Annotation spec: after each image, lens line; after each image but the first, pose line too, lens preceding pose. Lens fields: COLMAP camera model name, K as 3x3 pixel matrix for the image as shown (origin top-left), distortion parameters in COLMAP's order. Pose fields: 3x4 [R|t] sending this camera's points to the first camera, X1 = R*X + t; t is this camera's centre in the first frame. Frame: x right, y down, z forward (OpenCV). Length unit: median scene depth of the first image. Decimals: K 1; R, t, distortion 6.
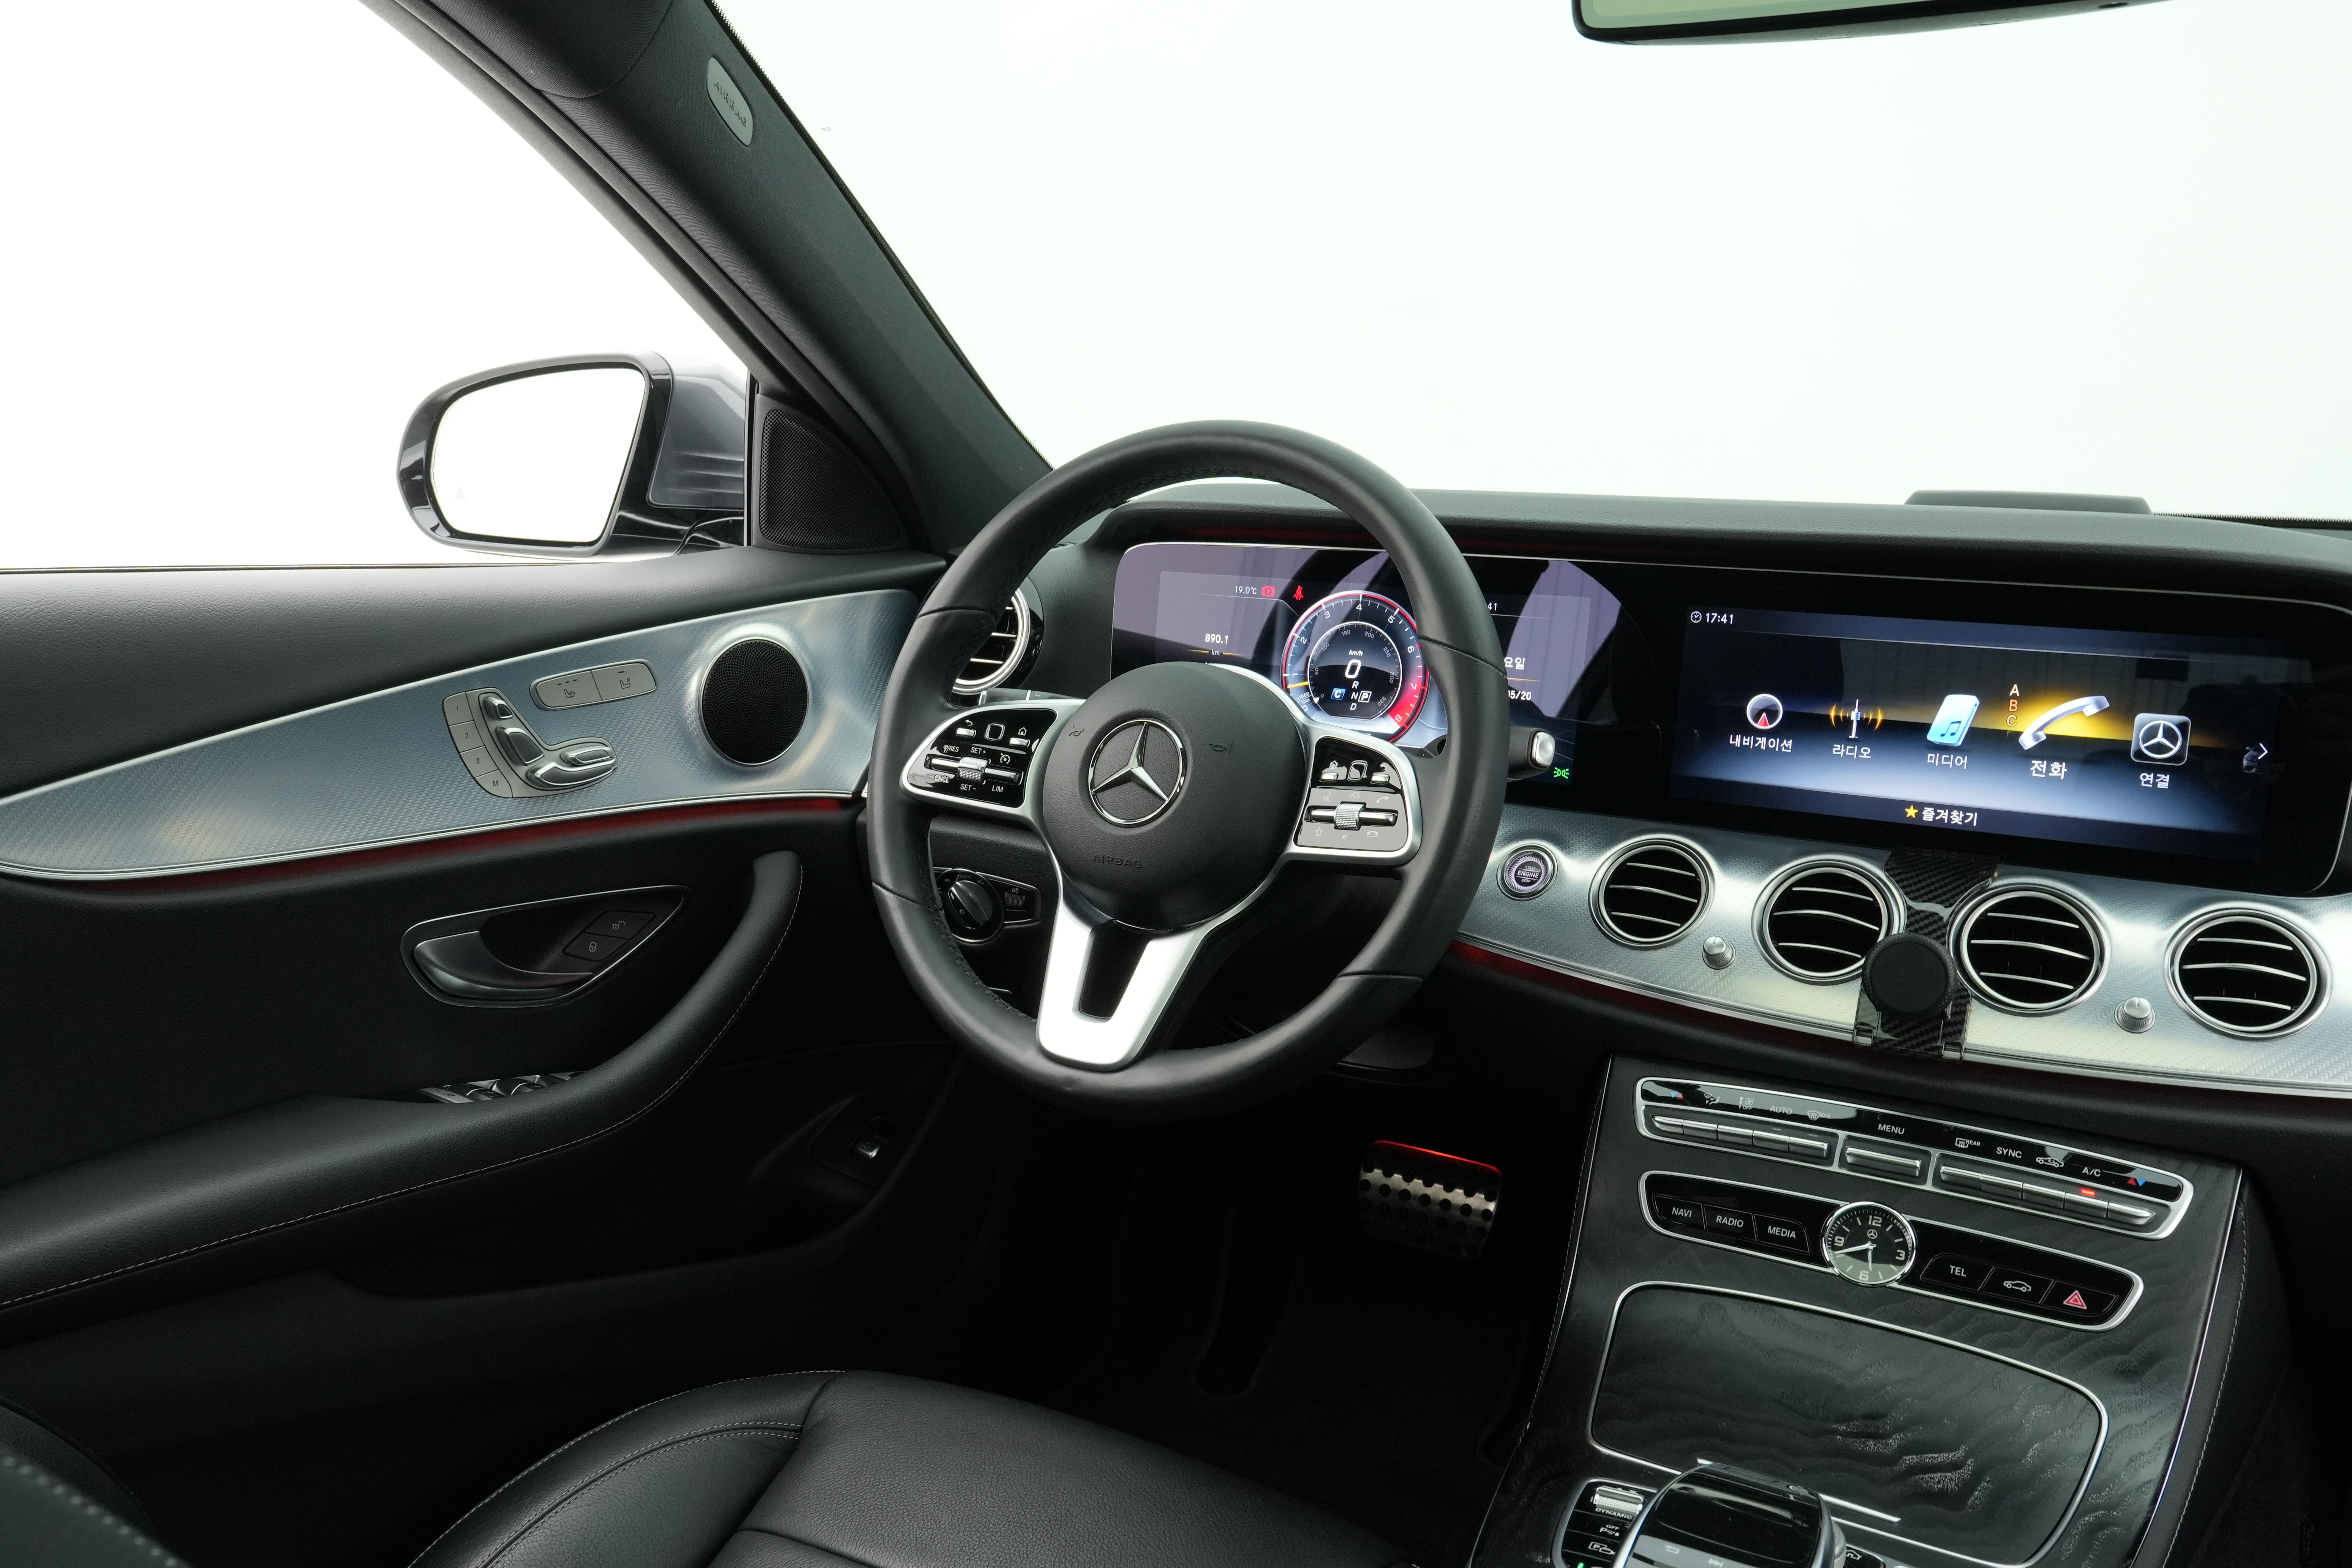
lens RADIAL K [[1838.2, 0, 1176.0], [0, 1838.2, 784.0], [0, 0, 1]] dist [0.002930, 0.046776]
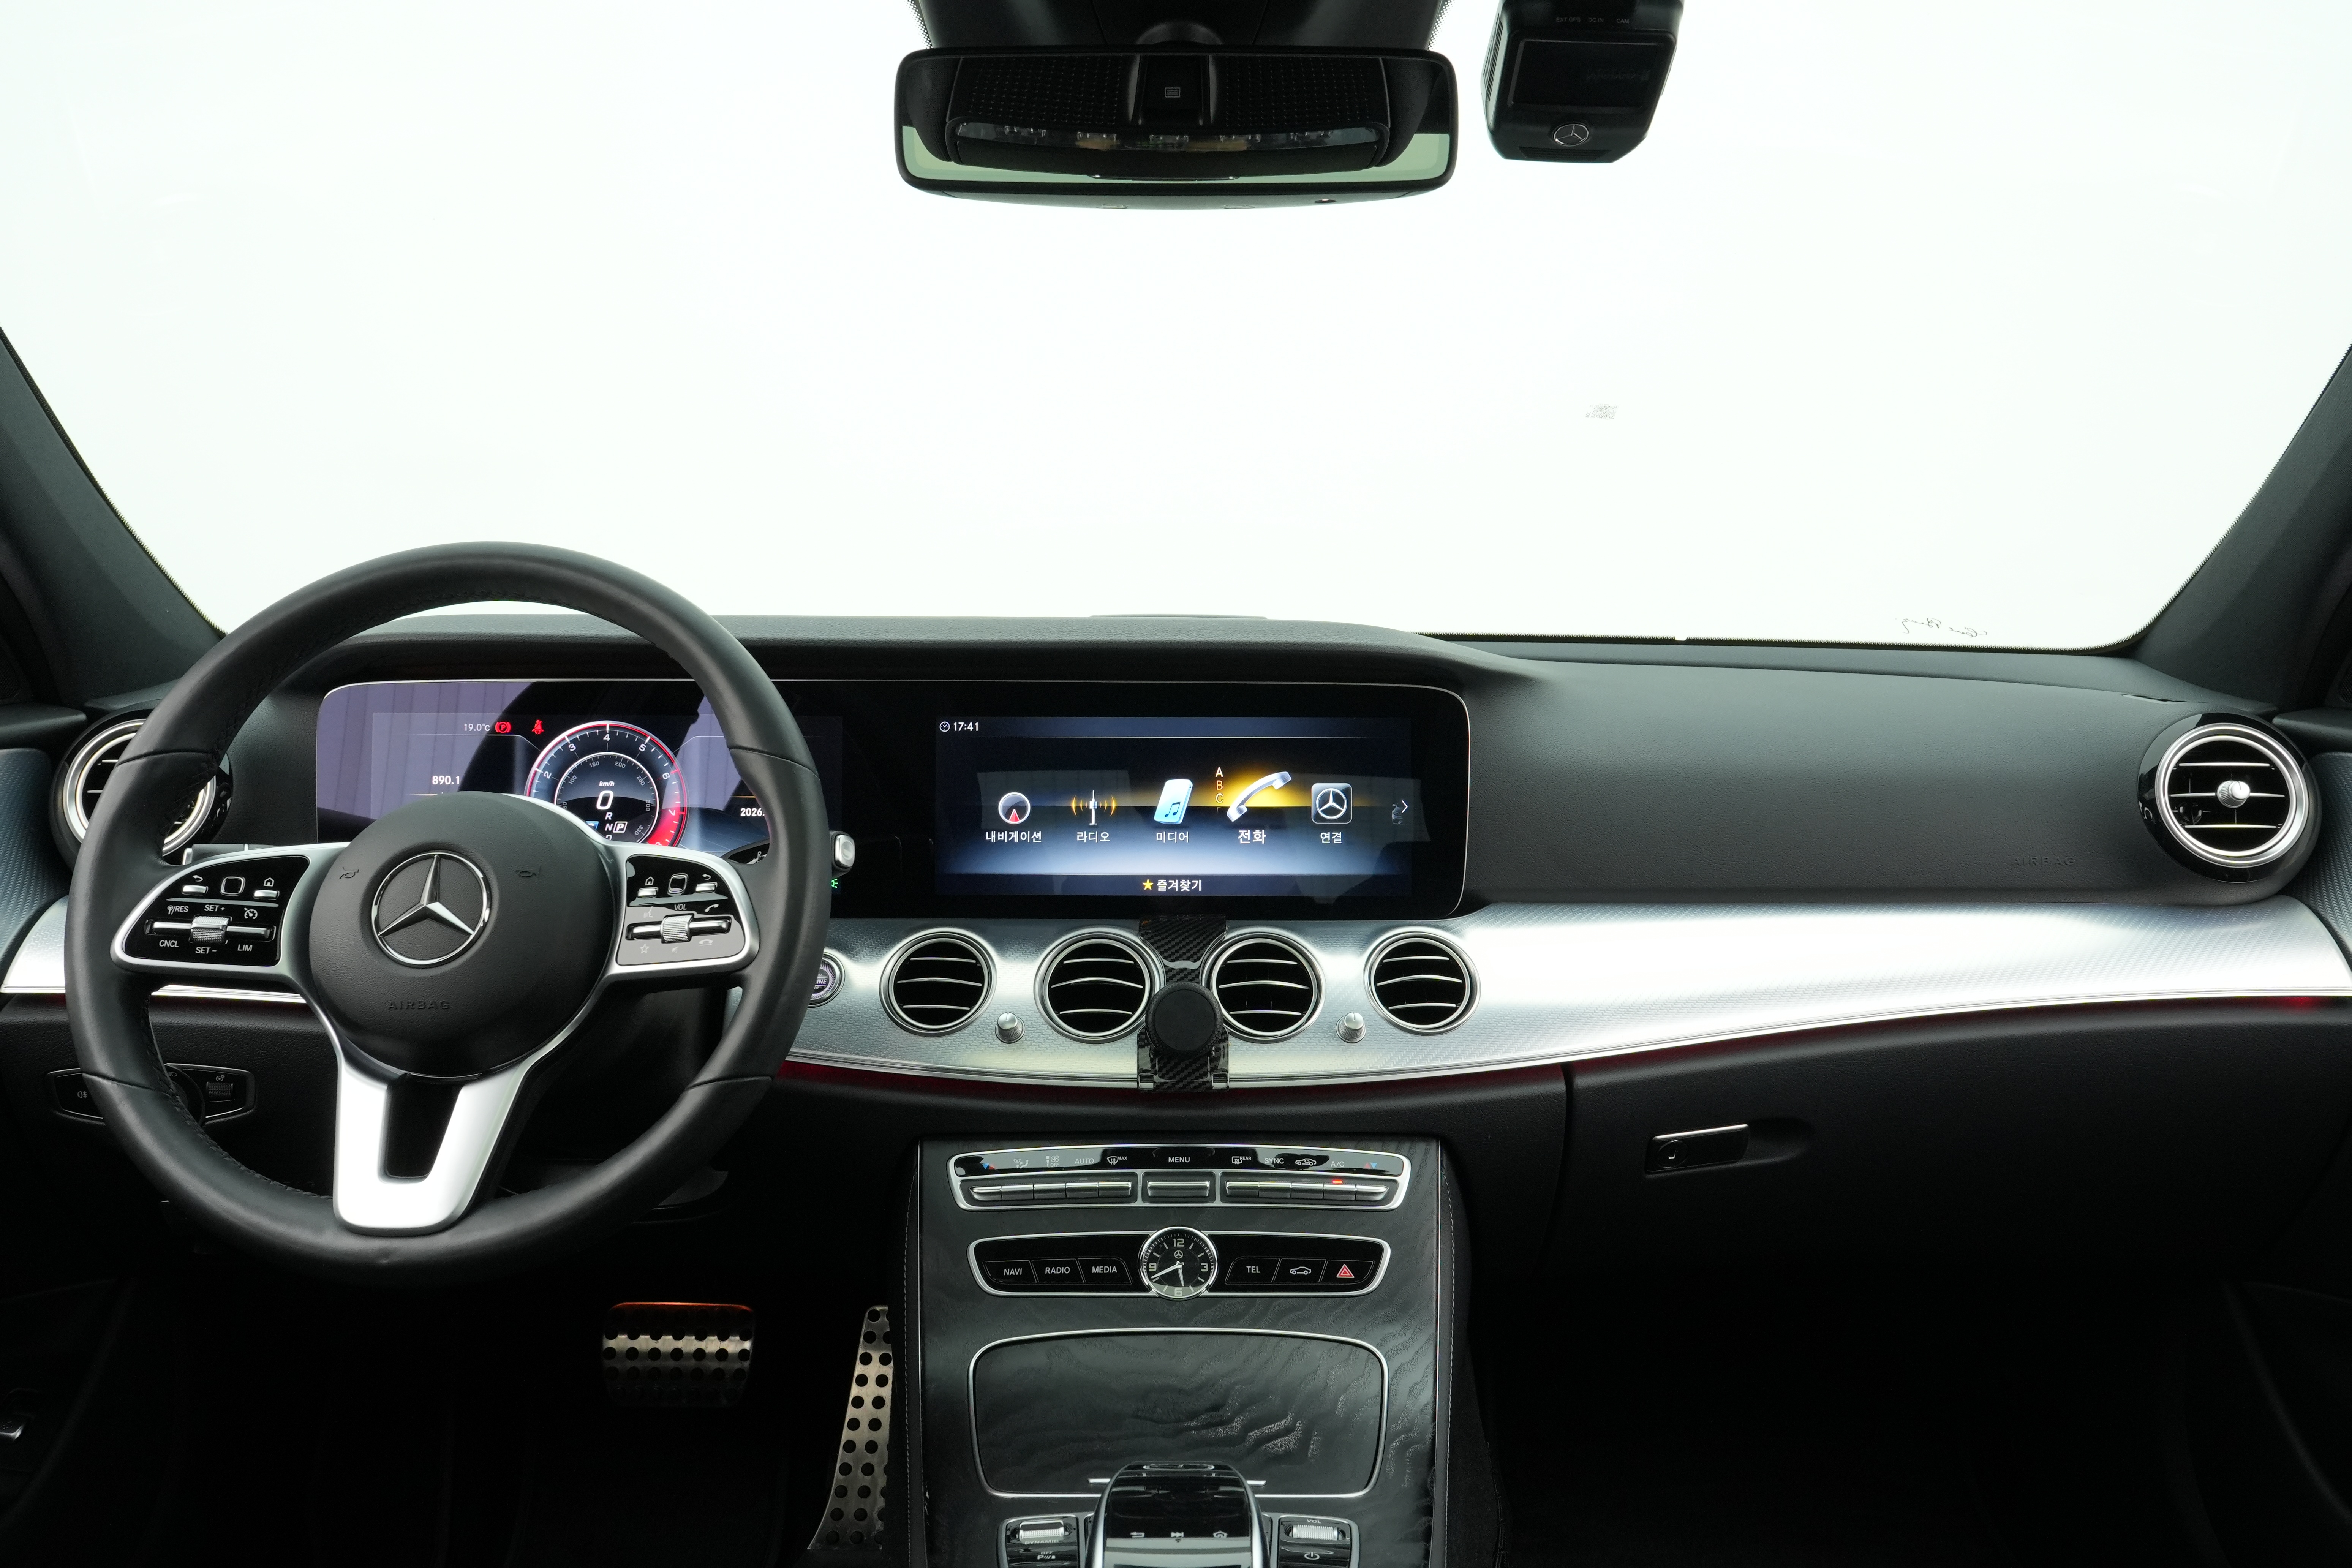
lens RADIAL K [[1838.2, 0, 1176.0], [0, 1838.2, 784.0], [0, 0, 1]] dist [0.002930, 0.046776]
pose [[0.872763, -0.059710, 0.484479, -0.140653], [0.104866, 0.992252, -0.066620, 0.032795], [-0.476747, 0.108949, 0.872263, -0.006108]]
